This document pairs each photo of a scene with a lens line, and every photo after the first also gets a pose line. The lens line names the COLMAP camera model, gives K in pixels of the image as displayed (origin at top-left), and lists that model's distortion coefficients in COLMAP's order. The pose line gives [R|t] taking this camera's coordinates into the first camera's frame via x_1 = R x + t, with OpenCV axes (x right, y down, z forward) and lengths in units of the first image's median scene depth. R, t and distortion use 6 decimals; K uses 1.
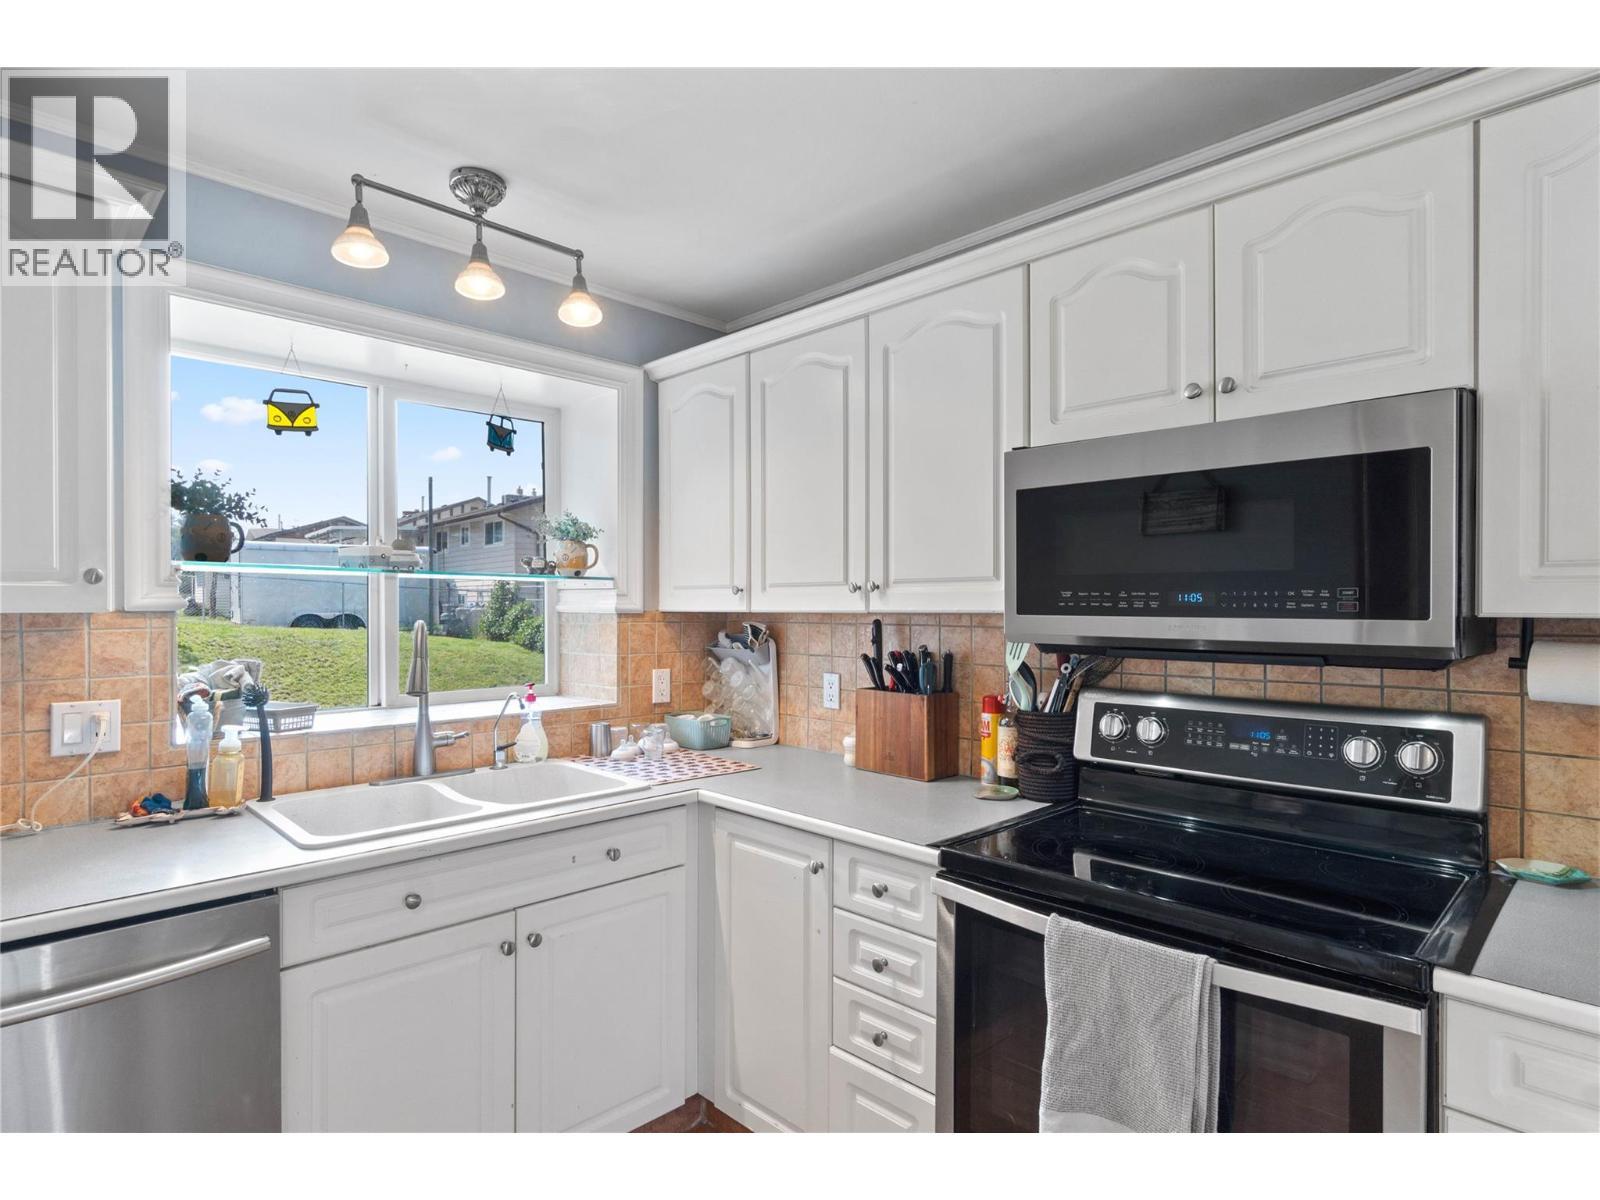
lens RADIAL K [[844.2, 0, 795.3], [0, 844.2, 605.6], [0, 0, 1]] dist [0.020217, 0.000115]
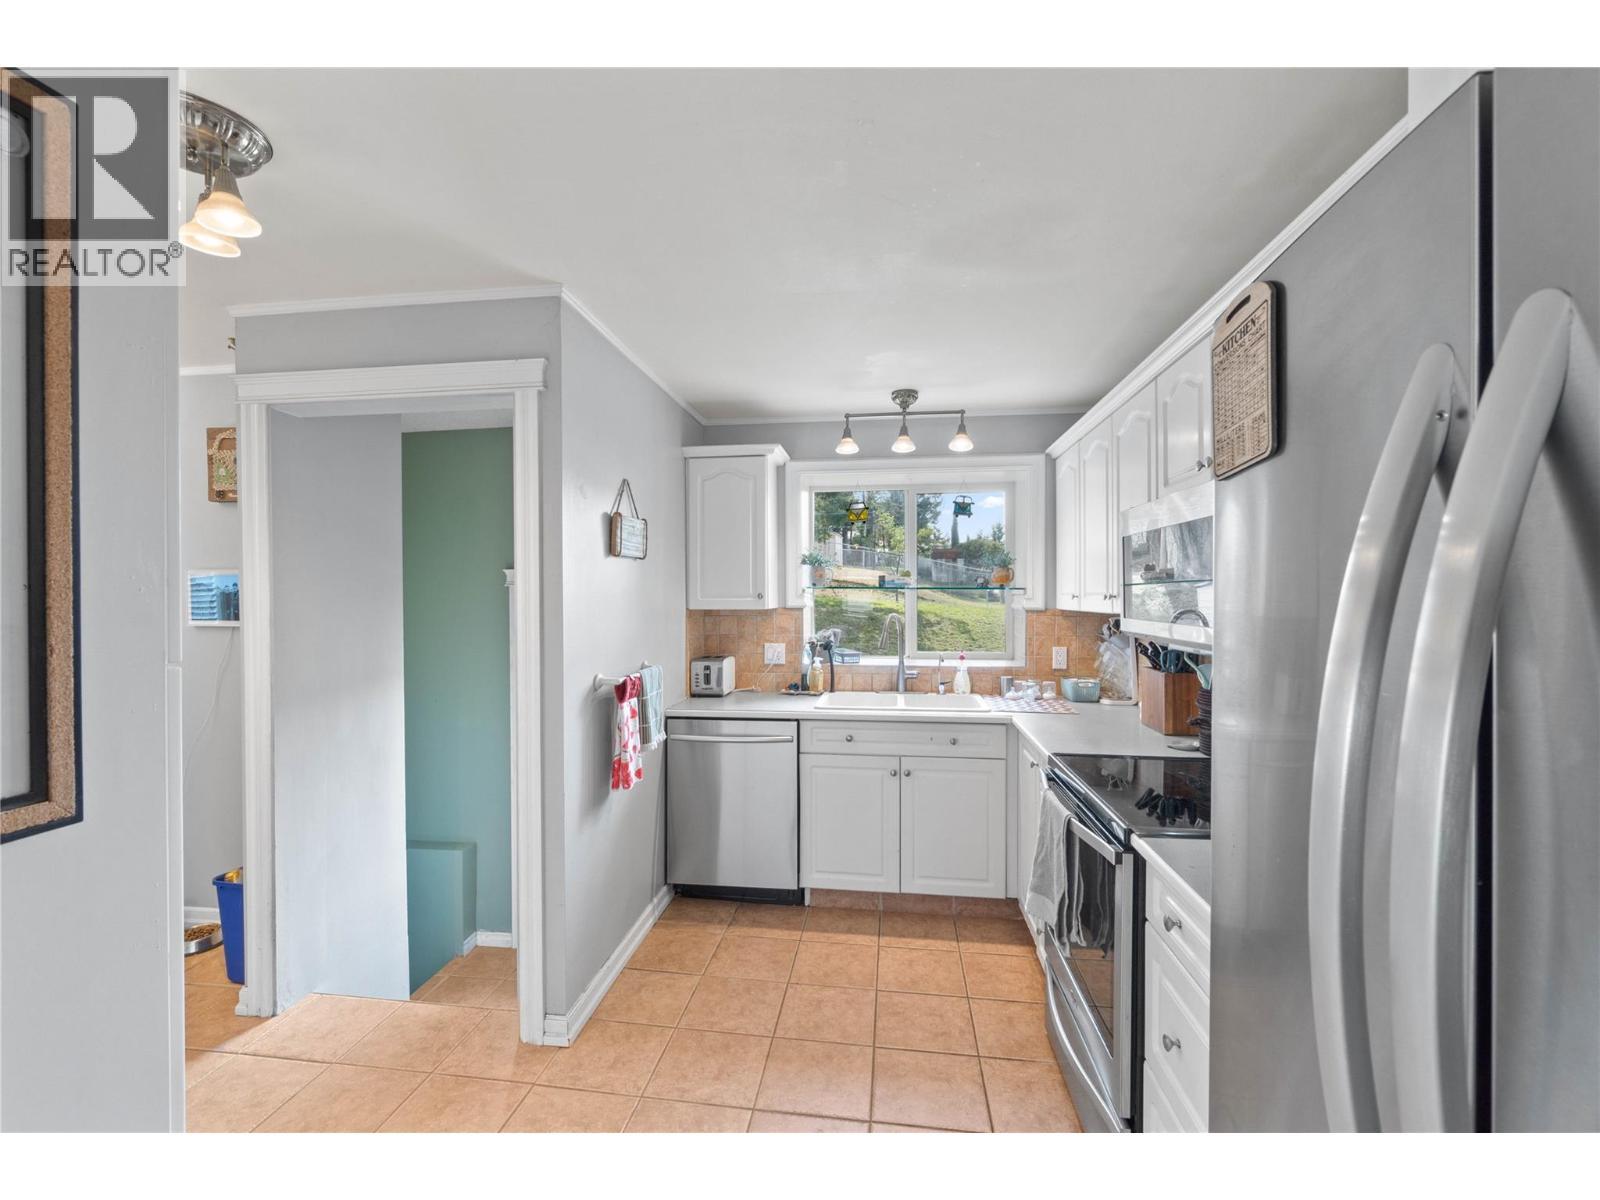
lens RADIAL K [[706.0, 0, 800.0], [0, 706.0, 600.0], [0, 0, 1]] dist [-0.001765, -0.000045]
pose [[0.617472, 0.003468, -0.786585, 0.705280], [0.005565, 0.999946, 0.008778, -0.029524], [0.786573, -0.009797, 0.617420, -0.195769]]
